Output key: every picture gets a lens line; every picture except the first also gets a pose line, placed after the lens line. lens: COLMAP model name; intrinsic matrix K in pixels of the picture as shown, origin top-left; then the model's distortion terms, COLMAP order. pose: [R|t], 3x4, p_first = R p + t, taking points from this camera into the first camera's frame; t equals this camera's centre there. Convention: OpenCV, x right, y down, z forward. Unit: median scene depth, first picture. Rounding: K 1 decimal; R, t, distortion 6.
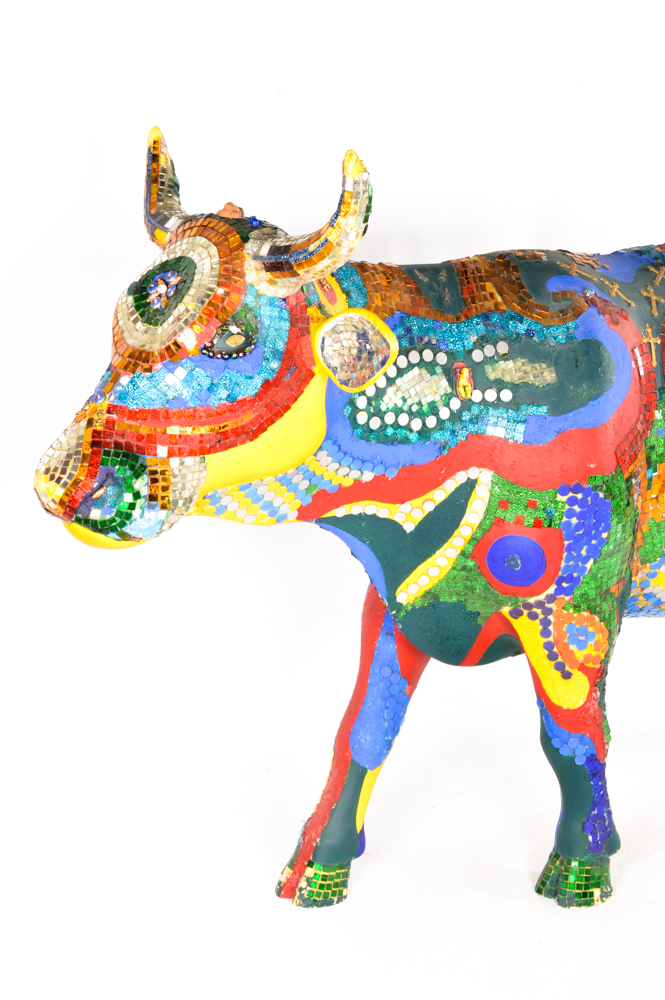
lens RADIAL K [[1744.5, 0, 332.5], [0, 1744.5, 500.0], [0, 0, 1]] dist [0.002678, 0.170726]
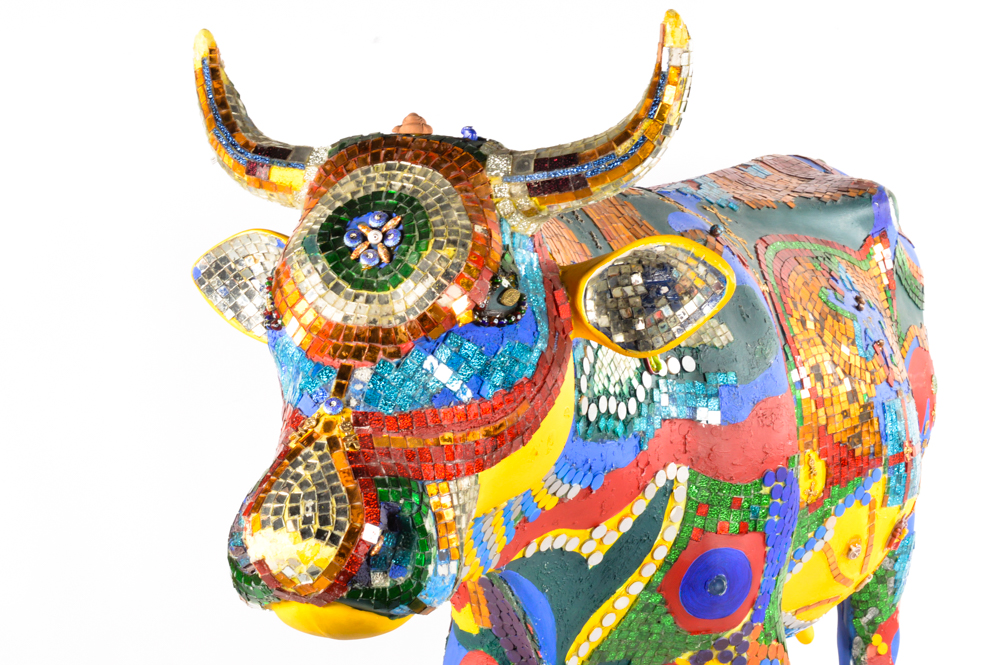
lens RADIAL K [[2022.0, 0, 474.9], [0, 2022.0, 366.9], [0, 0, 1]] dist [0.009970, 0.088082]
pose [[0.868362, -0.107274, 0.484189, -0.403979], [0.170827, 0.981277, -0.088962, 0.003149], [-0.465580, 0.159964, 0.870429, 0.285065]]
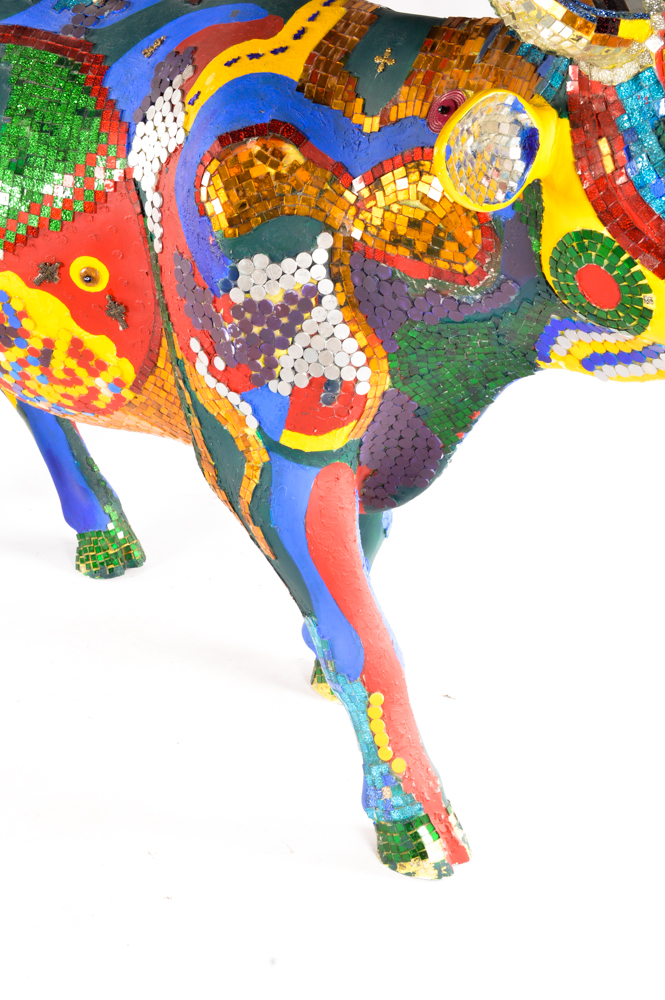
lens RADIAL K [[1744.5, 0, 332.5], [0, 1744.5, 500.0], [0, 0, 1]] dist [0.002678, 0.170726]
pose [[-0.126028, -0.446532, 0.885847, -0.705421], [0.255118, 0.848345, 0.463924, -0.318166], [-0.958661, 0.284463, 0.007003, 1.104739]]
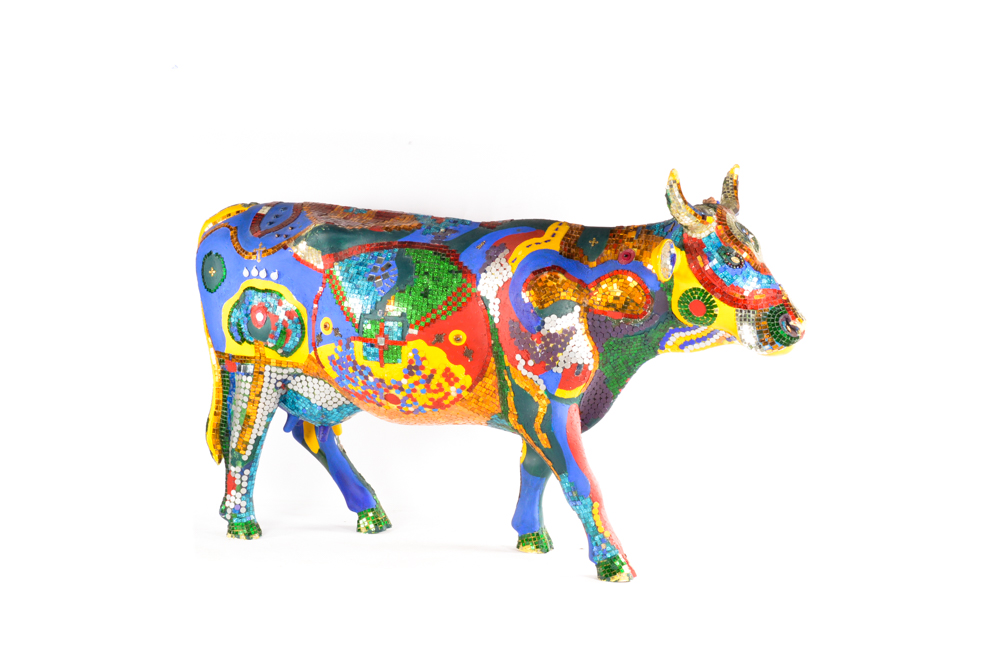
lens RADIAL K [[1973.5, 0, 553.7], [0, 1973.5, 331.4], [0, 0, 1]] dist [0.013671, 0.080979]
pose [[-0.492525, -0.148128, 0.857600, -1.892959], [0.188414, 0.943891, 0.271239, -0.650254], [-0.849658, 0.295176, -0.436980, 2.091553]]
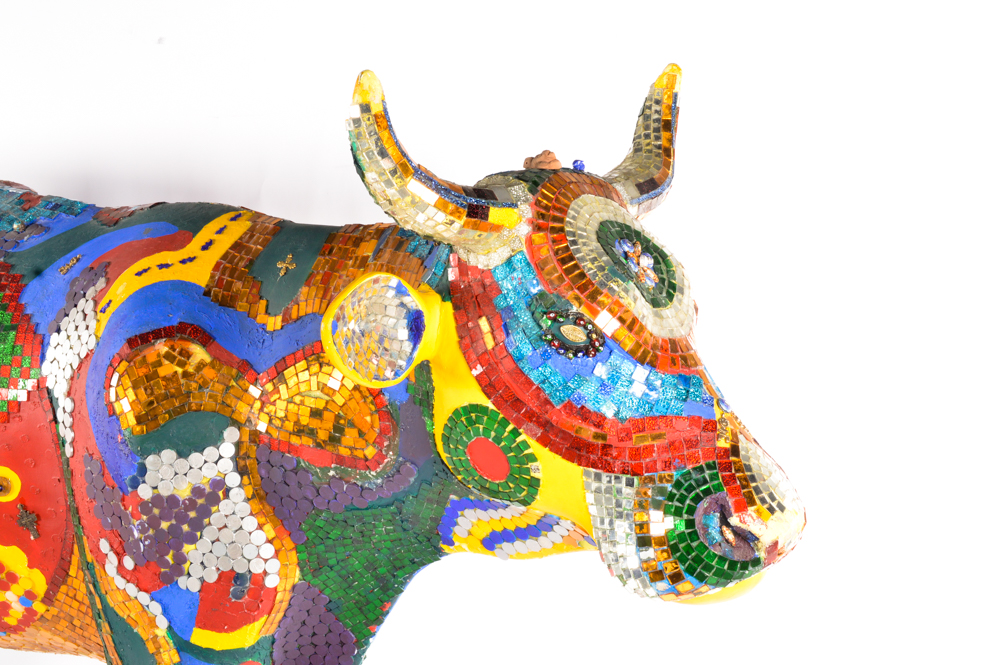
lens RADIAL K [[1744.5, 0, 500.0], [0, 1744.5, 332.5], [0, 0, 1]] dist [0.002678, 0.170726]
pose [[-0.236673, -0.195795, 0.951657, -0.744731], [0.242731, 0.936509, 0.253044, -0.273523], [-0.940780, 0.290886, -0.174121, 1.090592]]
